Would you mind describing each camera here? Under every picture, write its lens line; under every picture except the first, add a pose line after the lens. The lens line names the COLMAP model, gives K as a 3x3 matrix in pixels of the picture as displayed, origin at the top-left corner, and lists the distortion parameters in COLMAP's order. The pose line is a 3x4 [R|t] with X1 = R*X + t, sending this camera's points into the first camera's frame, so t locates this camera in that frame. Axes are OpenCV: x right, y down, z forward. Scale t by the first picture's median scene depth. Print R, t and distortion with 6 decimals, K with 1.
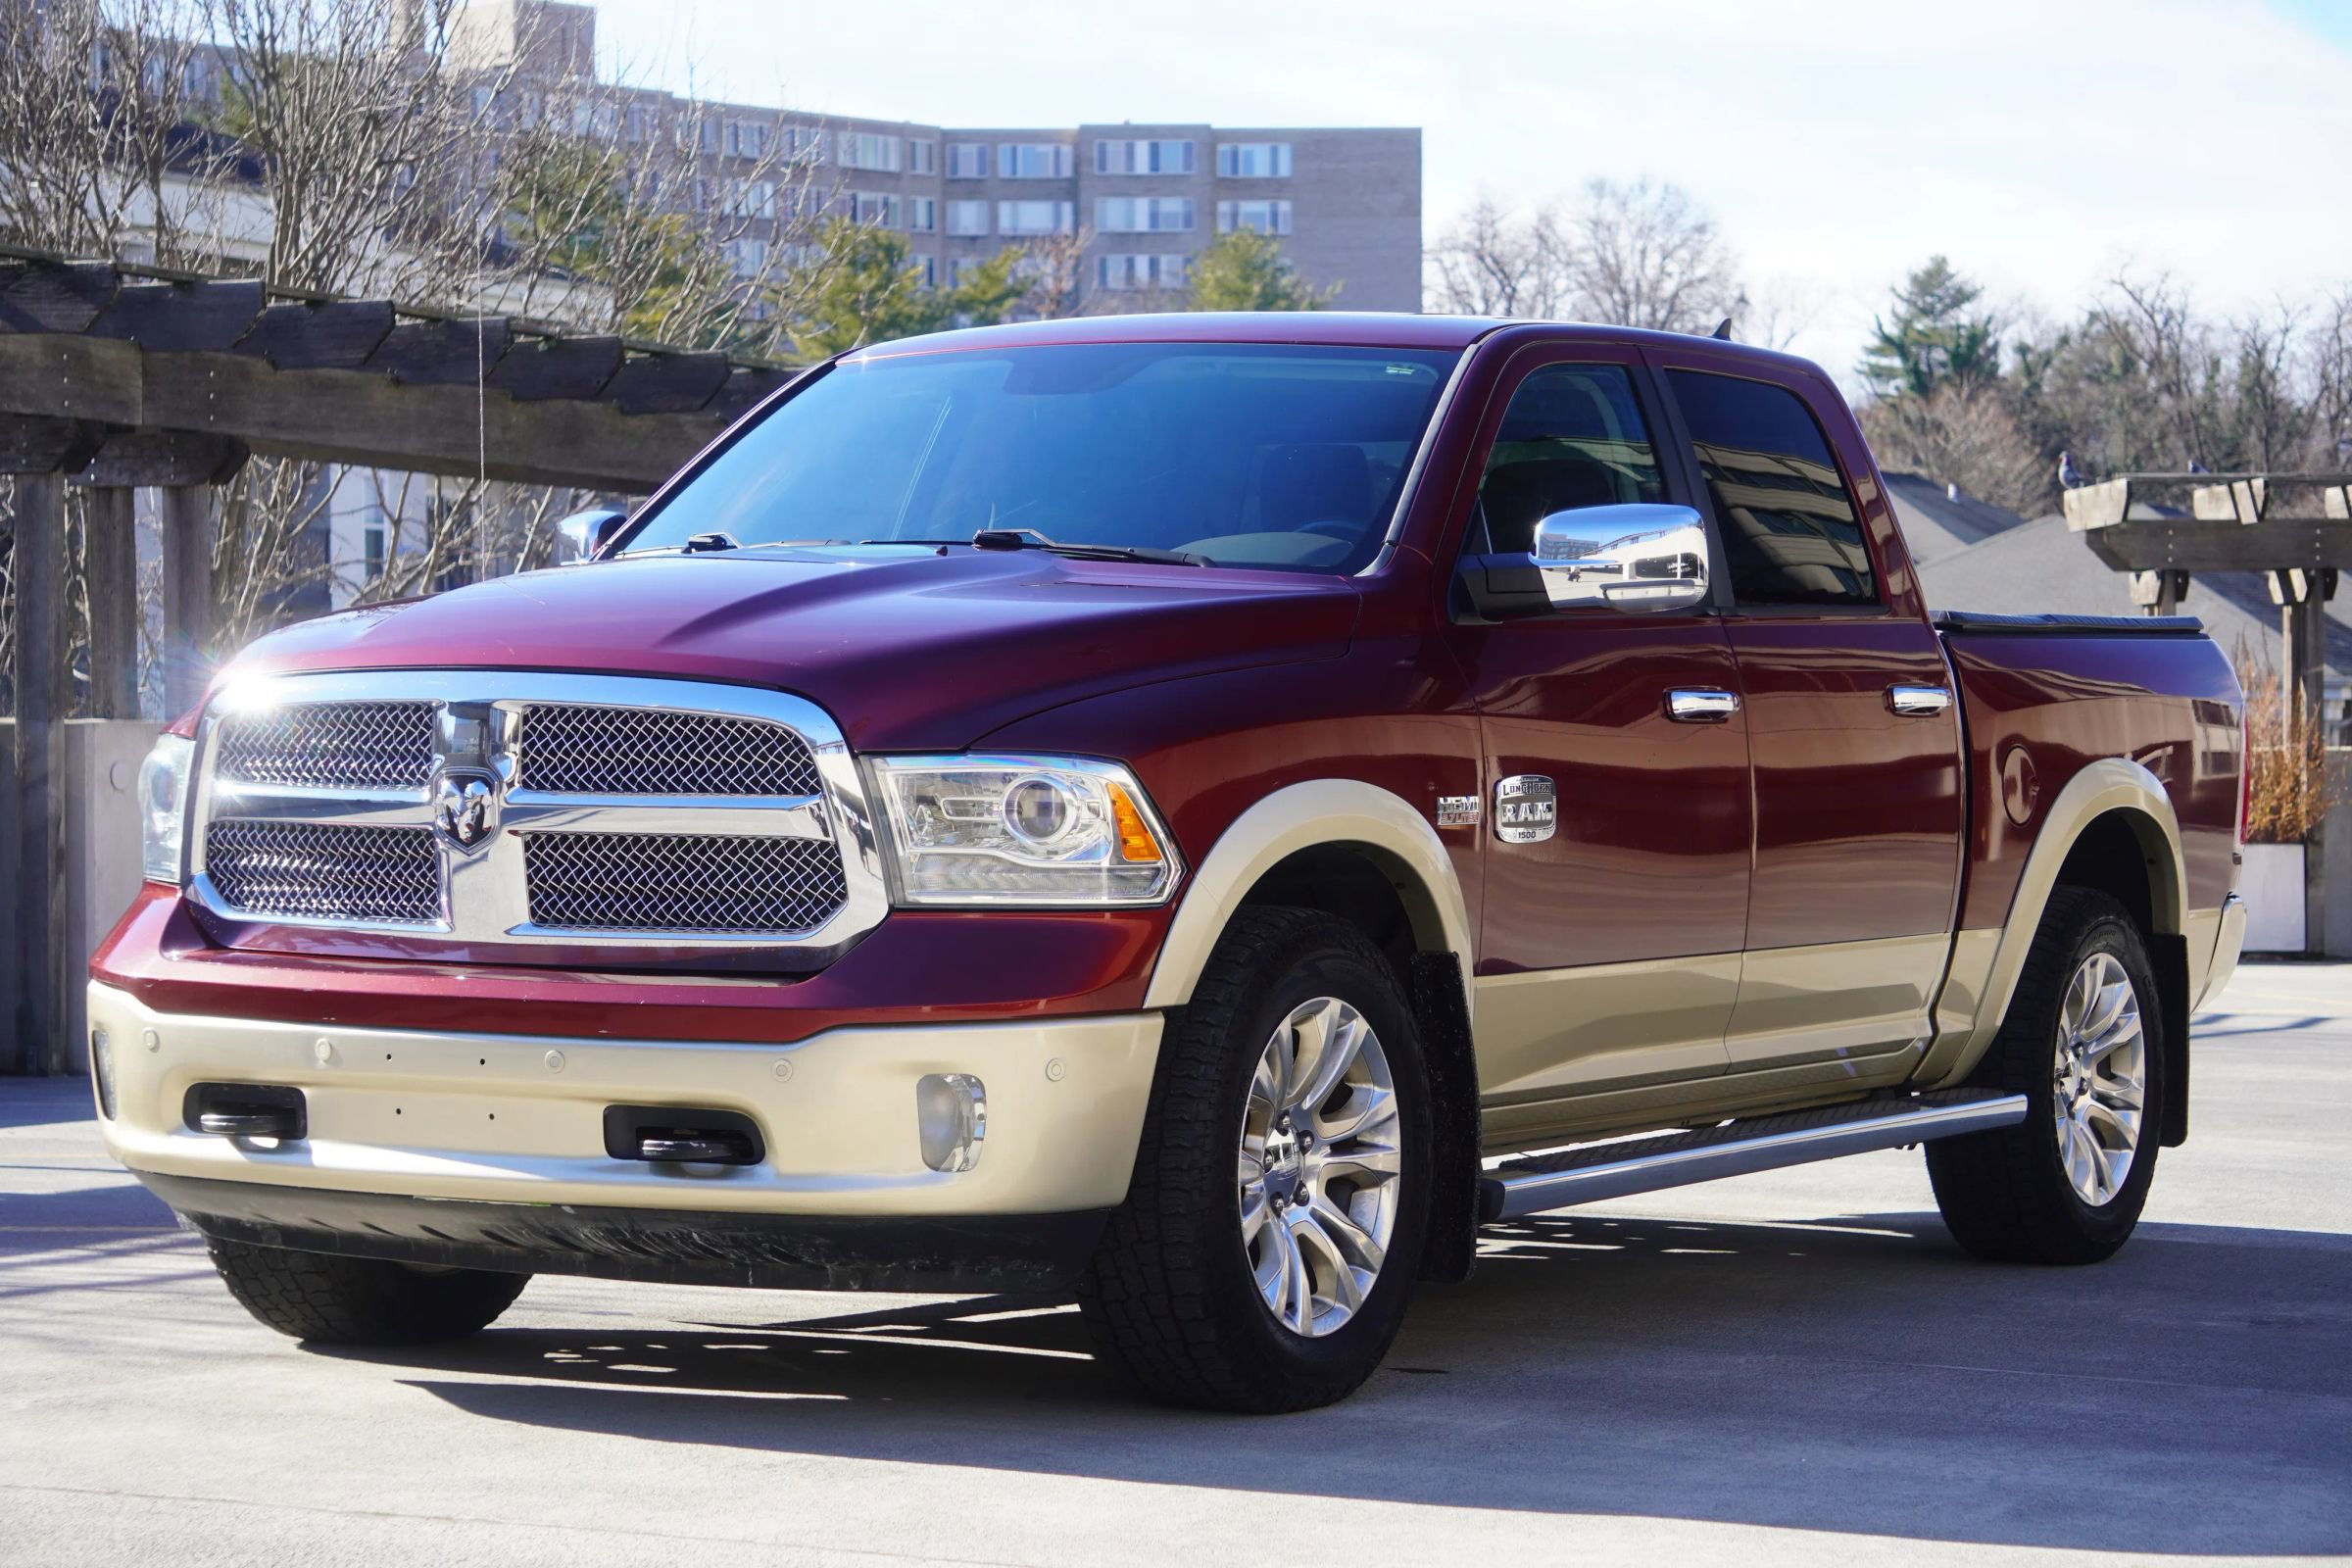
lens RADIAL K [[6194.4, 0, 1176.0], [0, 6194.4, 784.0], [0, 0, 1]] dist [0.000310, 5.346155]
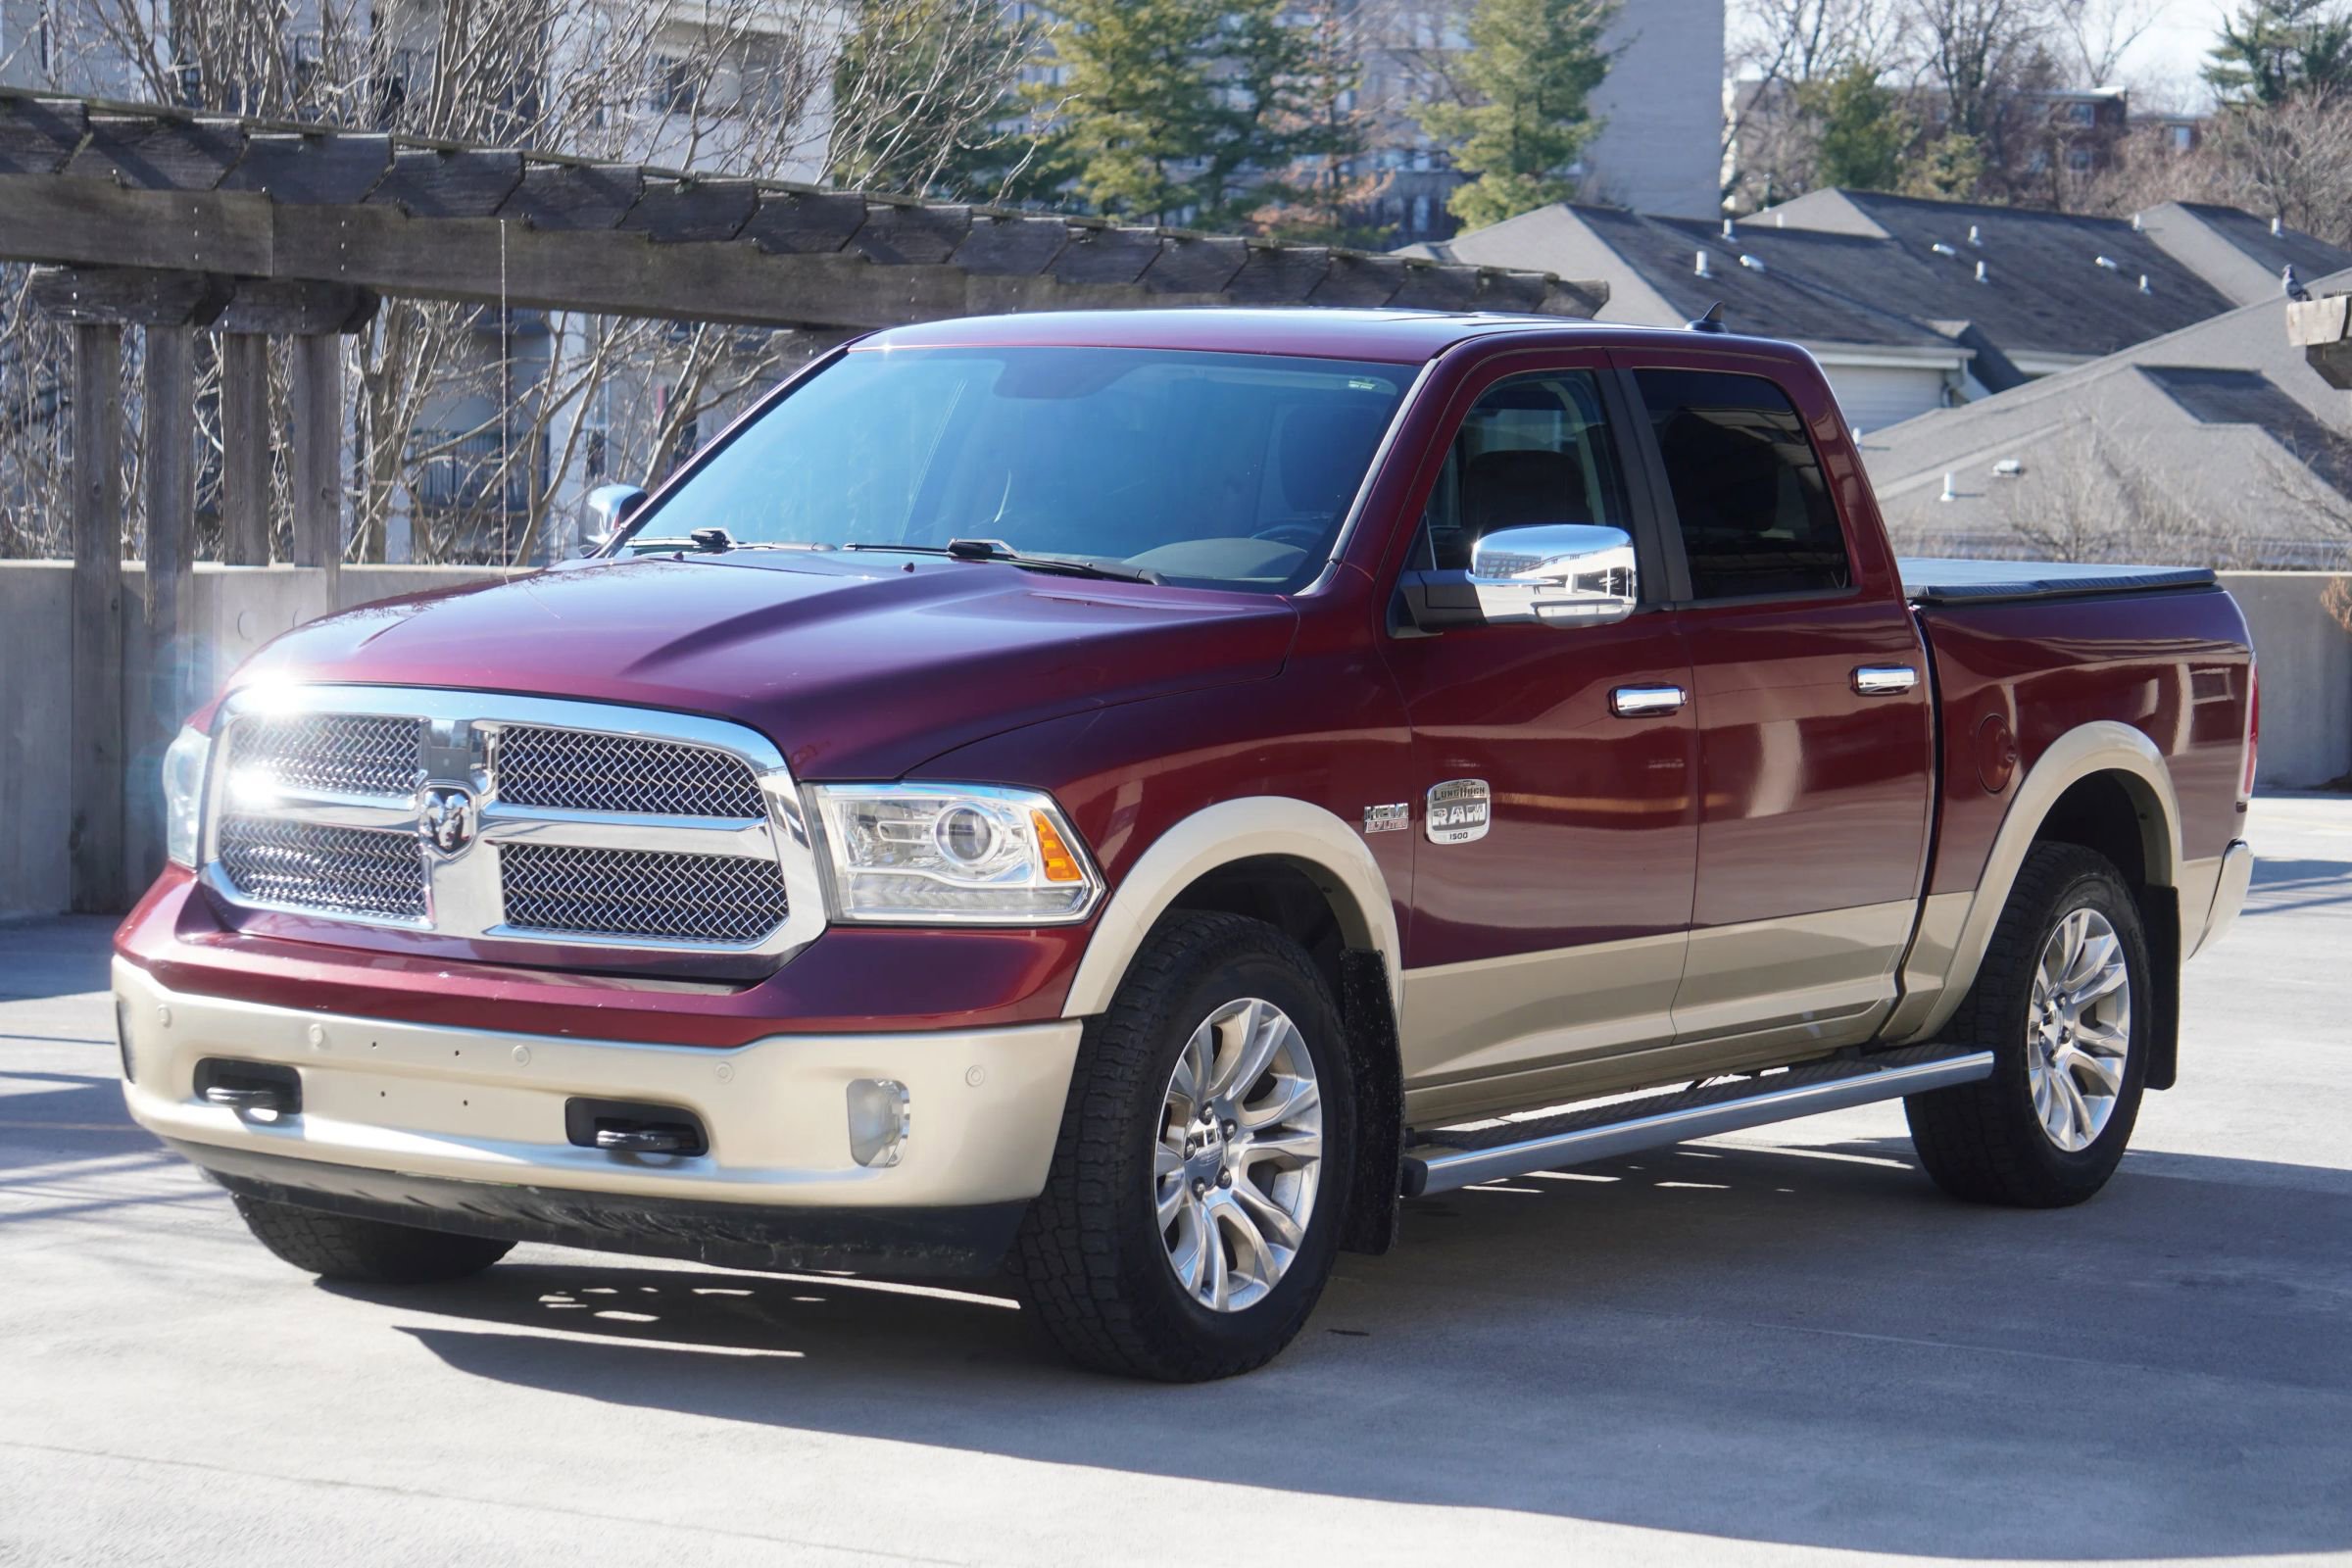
lens RADIAL K [[6650.9, 0, 1176.0], [0, 6650.9, 784.0], [0, 0, 1]] dist [0.070672, 6.912041]
pose [[0.998636, 0.018909, -0.048667, 0.066347], [-0.016572, 0.998711, 0.047985, -0.057195], [0.049512, -0.047113, 0.997662, -0.151288]]
